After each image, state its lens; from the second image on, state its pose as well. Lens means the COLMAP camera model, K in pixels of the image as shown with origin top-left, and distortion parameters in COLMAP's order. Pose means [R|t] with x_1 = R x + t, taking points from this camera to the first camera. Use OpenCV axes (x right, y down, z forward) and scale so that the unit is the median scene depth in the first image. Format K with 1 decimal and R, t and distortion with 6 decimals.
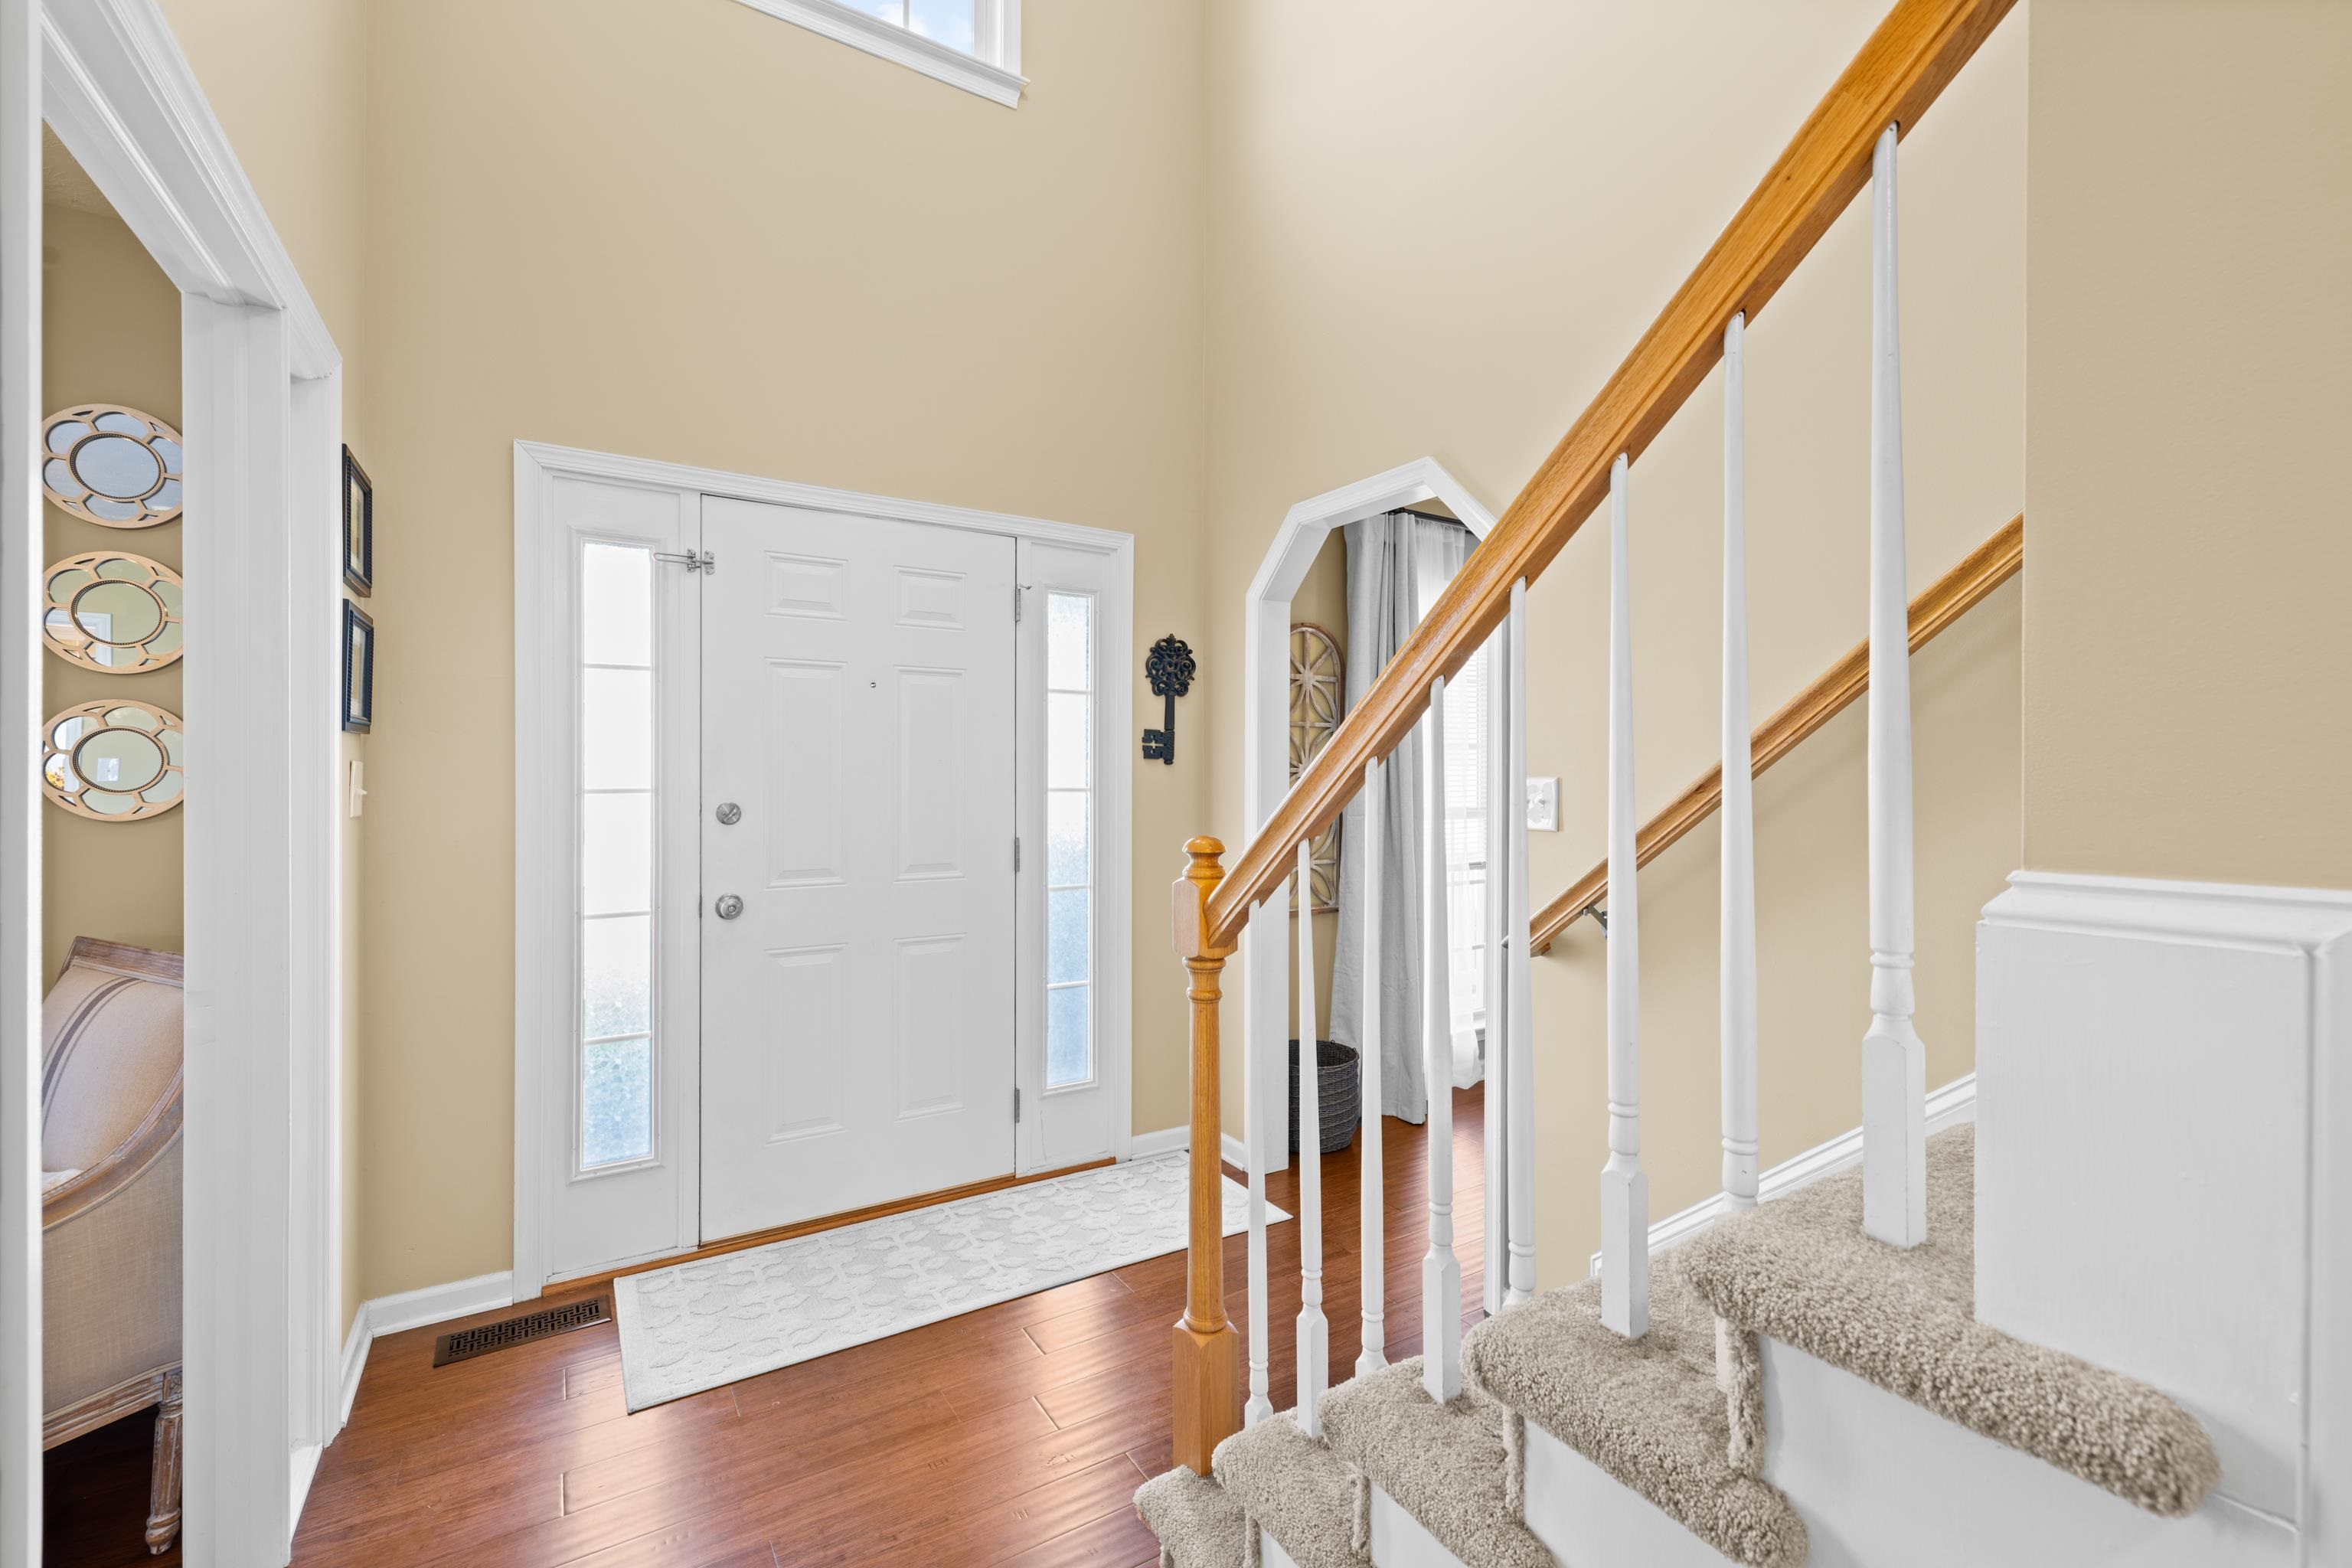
lens RADIAL K [[996.1, 0, 1179.8], [0, 996.1, 770.7], [0, 0, 1]] dist [0.000316, 0.000010]
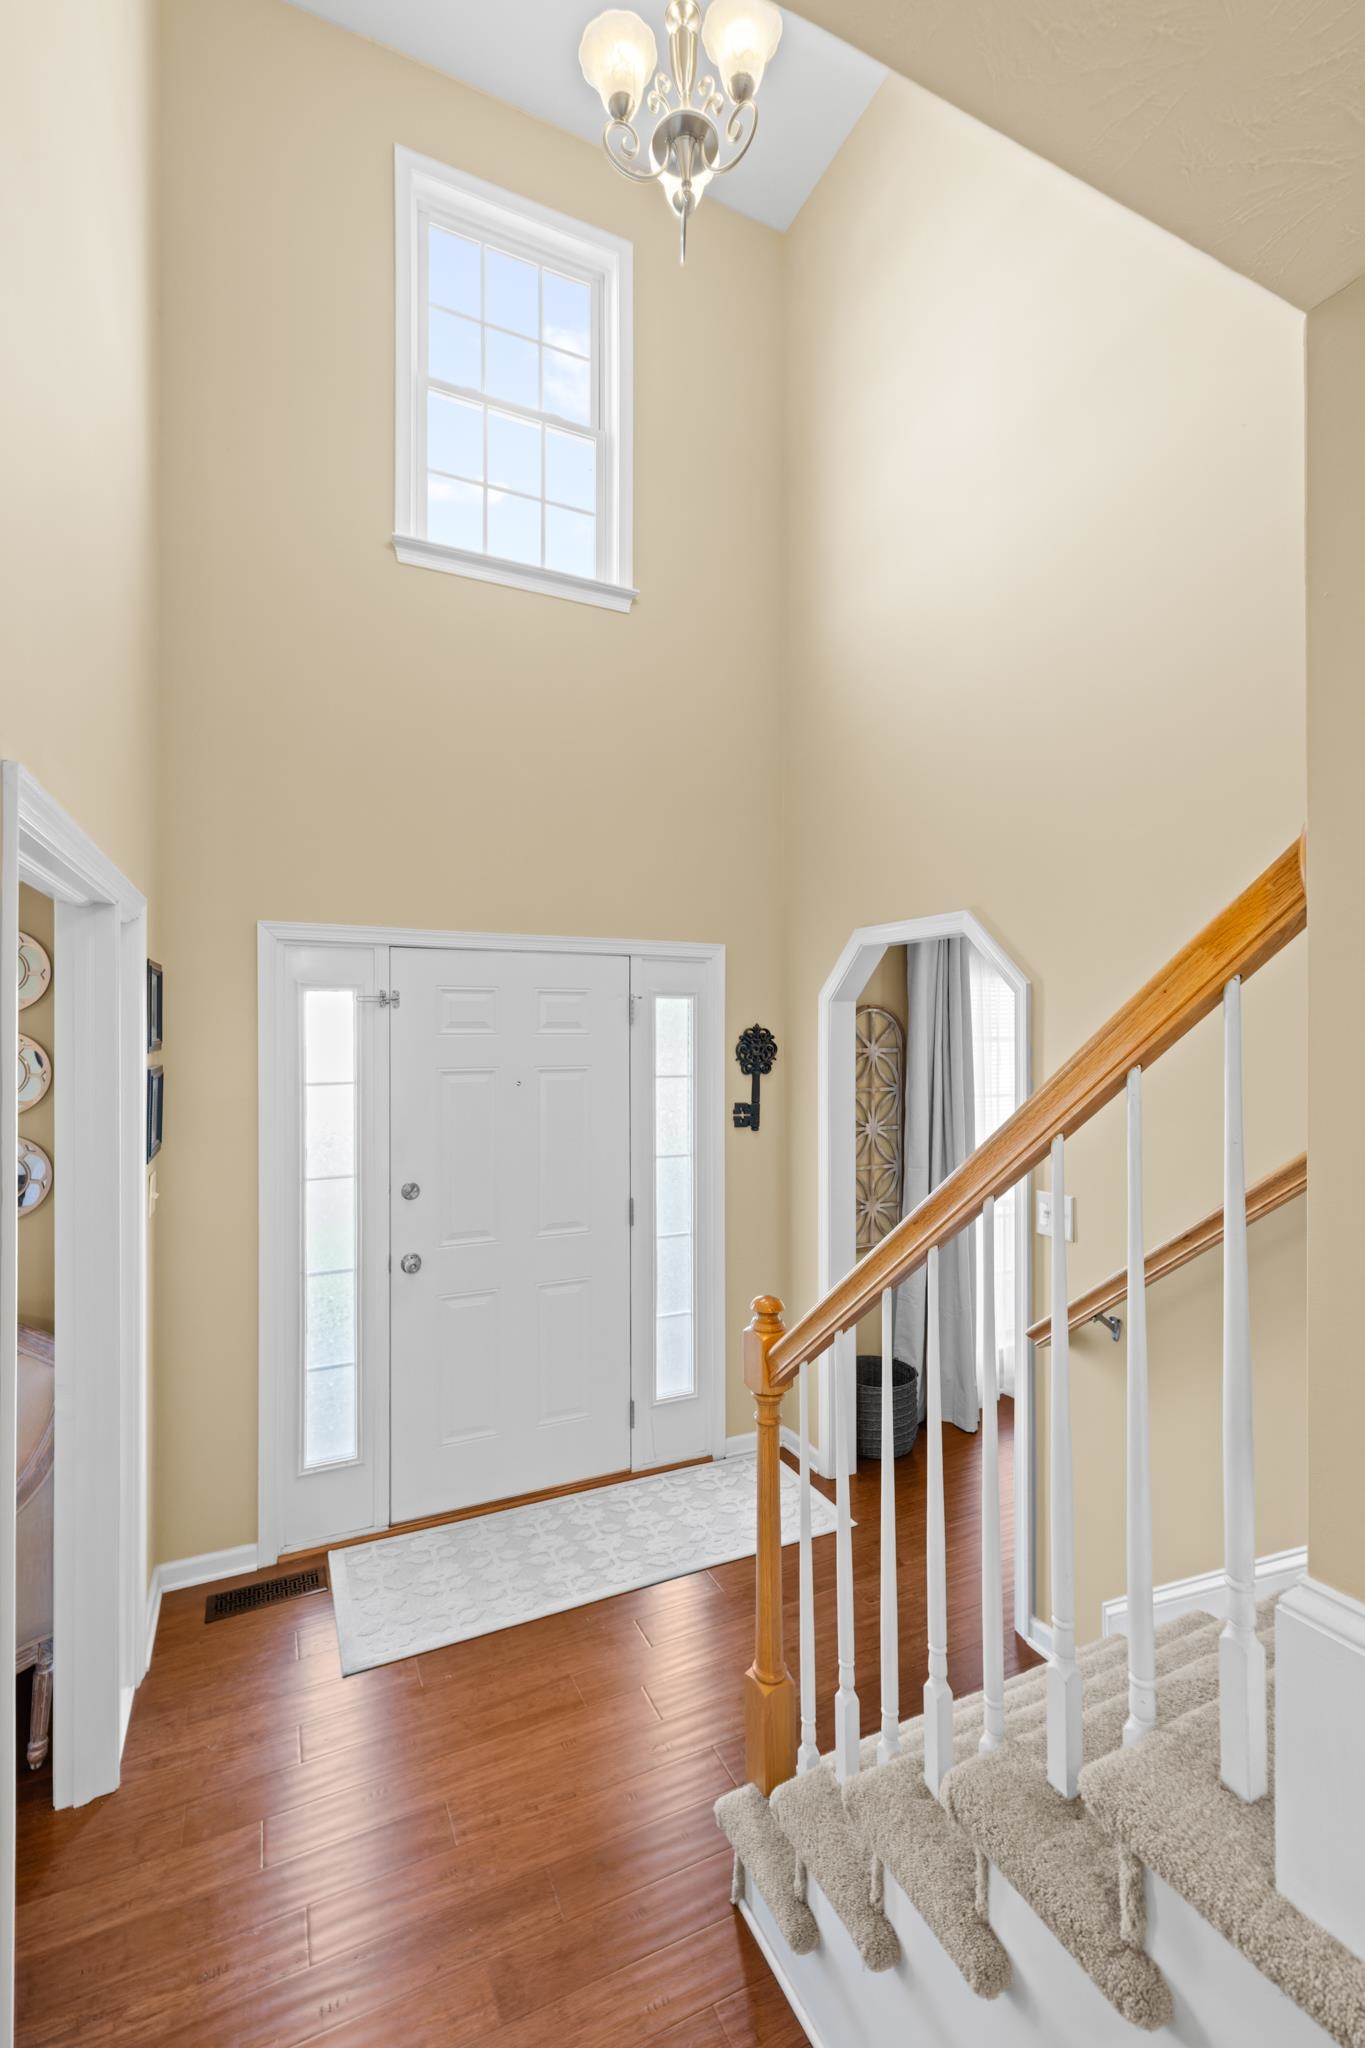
lens RADIAL K [[867.4, 0, 675.3], [0, 867.4, 1029.1], [0, 0, 1]] dist [0.000316, 0.000010]
pose [[0.992796, -0.004412, -0.119735, 0.027312], [0.003675, 0.999973, -0.006380, -0.176234], [0.119760, 0.005894, 0.992785, -0.088198]]
